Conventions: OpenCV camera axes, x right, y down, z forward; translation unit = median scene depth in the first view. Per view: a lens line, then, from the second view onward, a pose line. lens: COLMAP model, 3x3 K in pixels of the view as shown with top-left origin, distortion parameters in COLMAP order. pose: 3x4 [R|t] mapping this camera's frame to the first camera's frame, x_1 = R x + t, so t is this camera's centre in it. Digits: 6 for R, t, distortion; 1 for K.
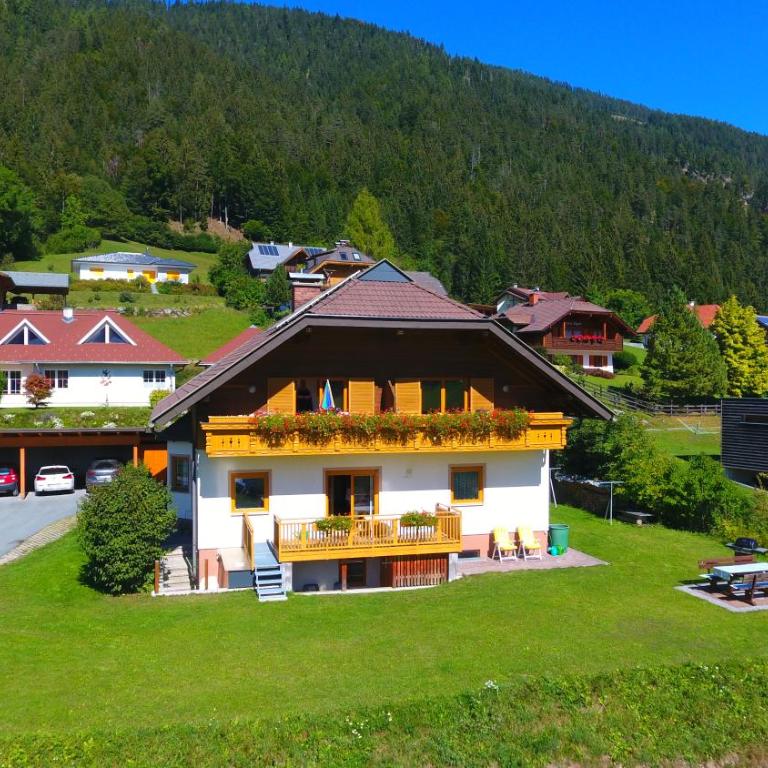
lens RADIAL K [[795.1, 0, 382.8], [0, 795.1, 386.4], [0, 0, 1]] dist [-0.005497, 0.000000]
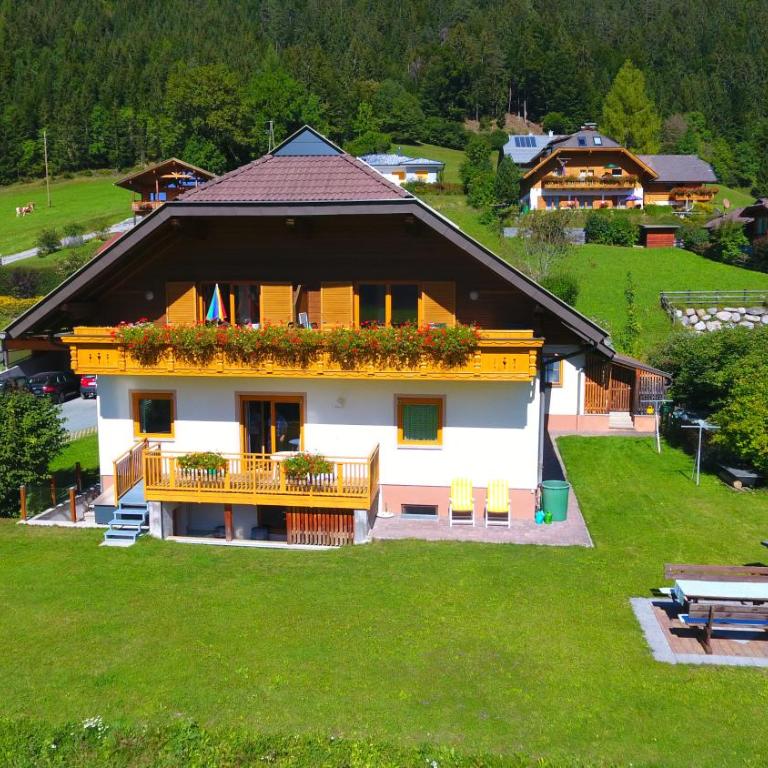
lens RADIAL K [[795.1, 0, 382.9], [0, 795.1, 384.3], [0, 0, 1]] dist [-0.005497, 0.000000]
pose [[0.920984, 0.046828, -0.386777, 0.369494], [-0.000713, 0.992951, 0.118521, -0.002816], [0.389601, -0.108880, 0.914525, 0.289237]]
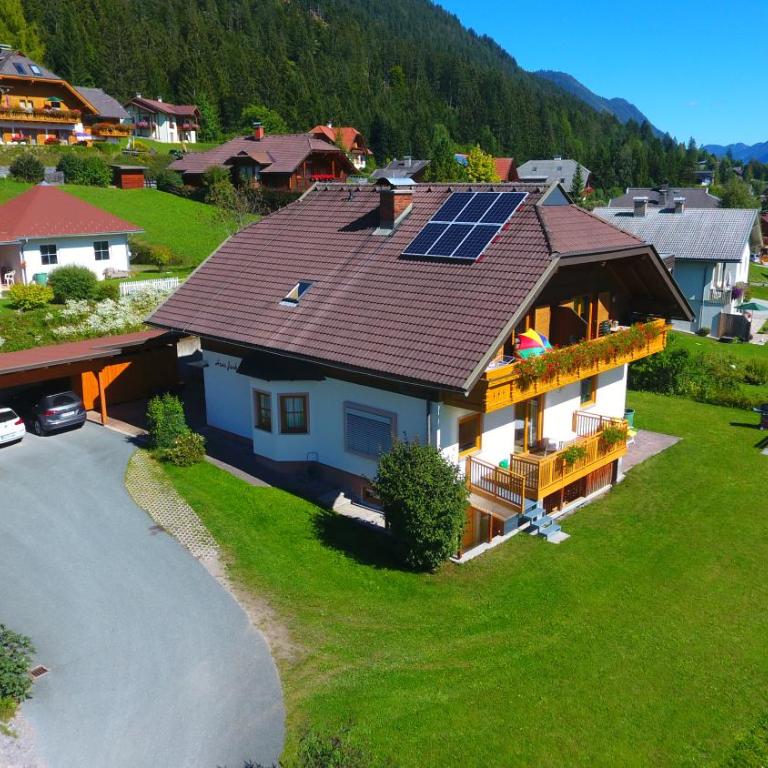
lens RADIAL K [[795.1, 0, 386.6], [0, 795.1, 385.4], [0, 0, 1]] dist [-0.005497, 0.000000]
pose [[0.848974, -0.138543, 0.509950, -0.693982], [0.012360, 0.969962, 0.242941, -0.153539], [-0.528290, -0.199948, 0.825185, 0.242184]]
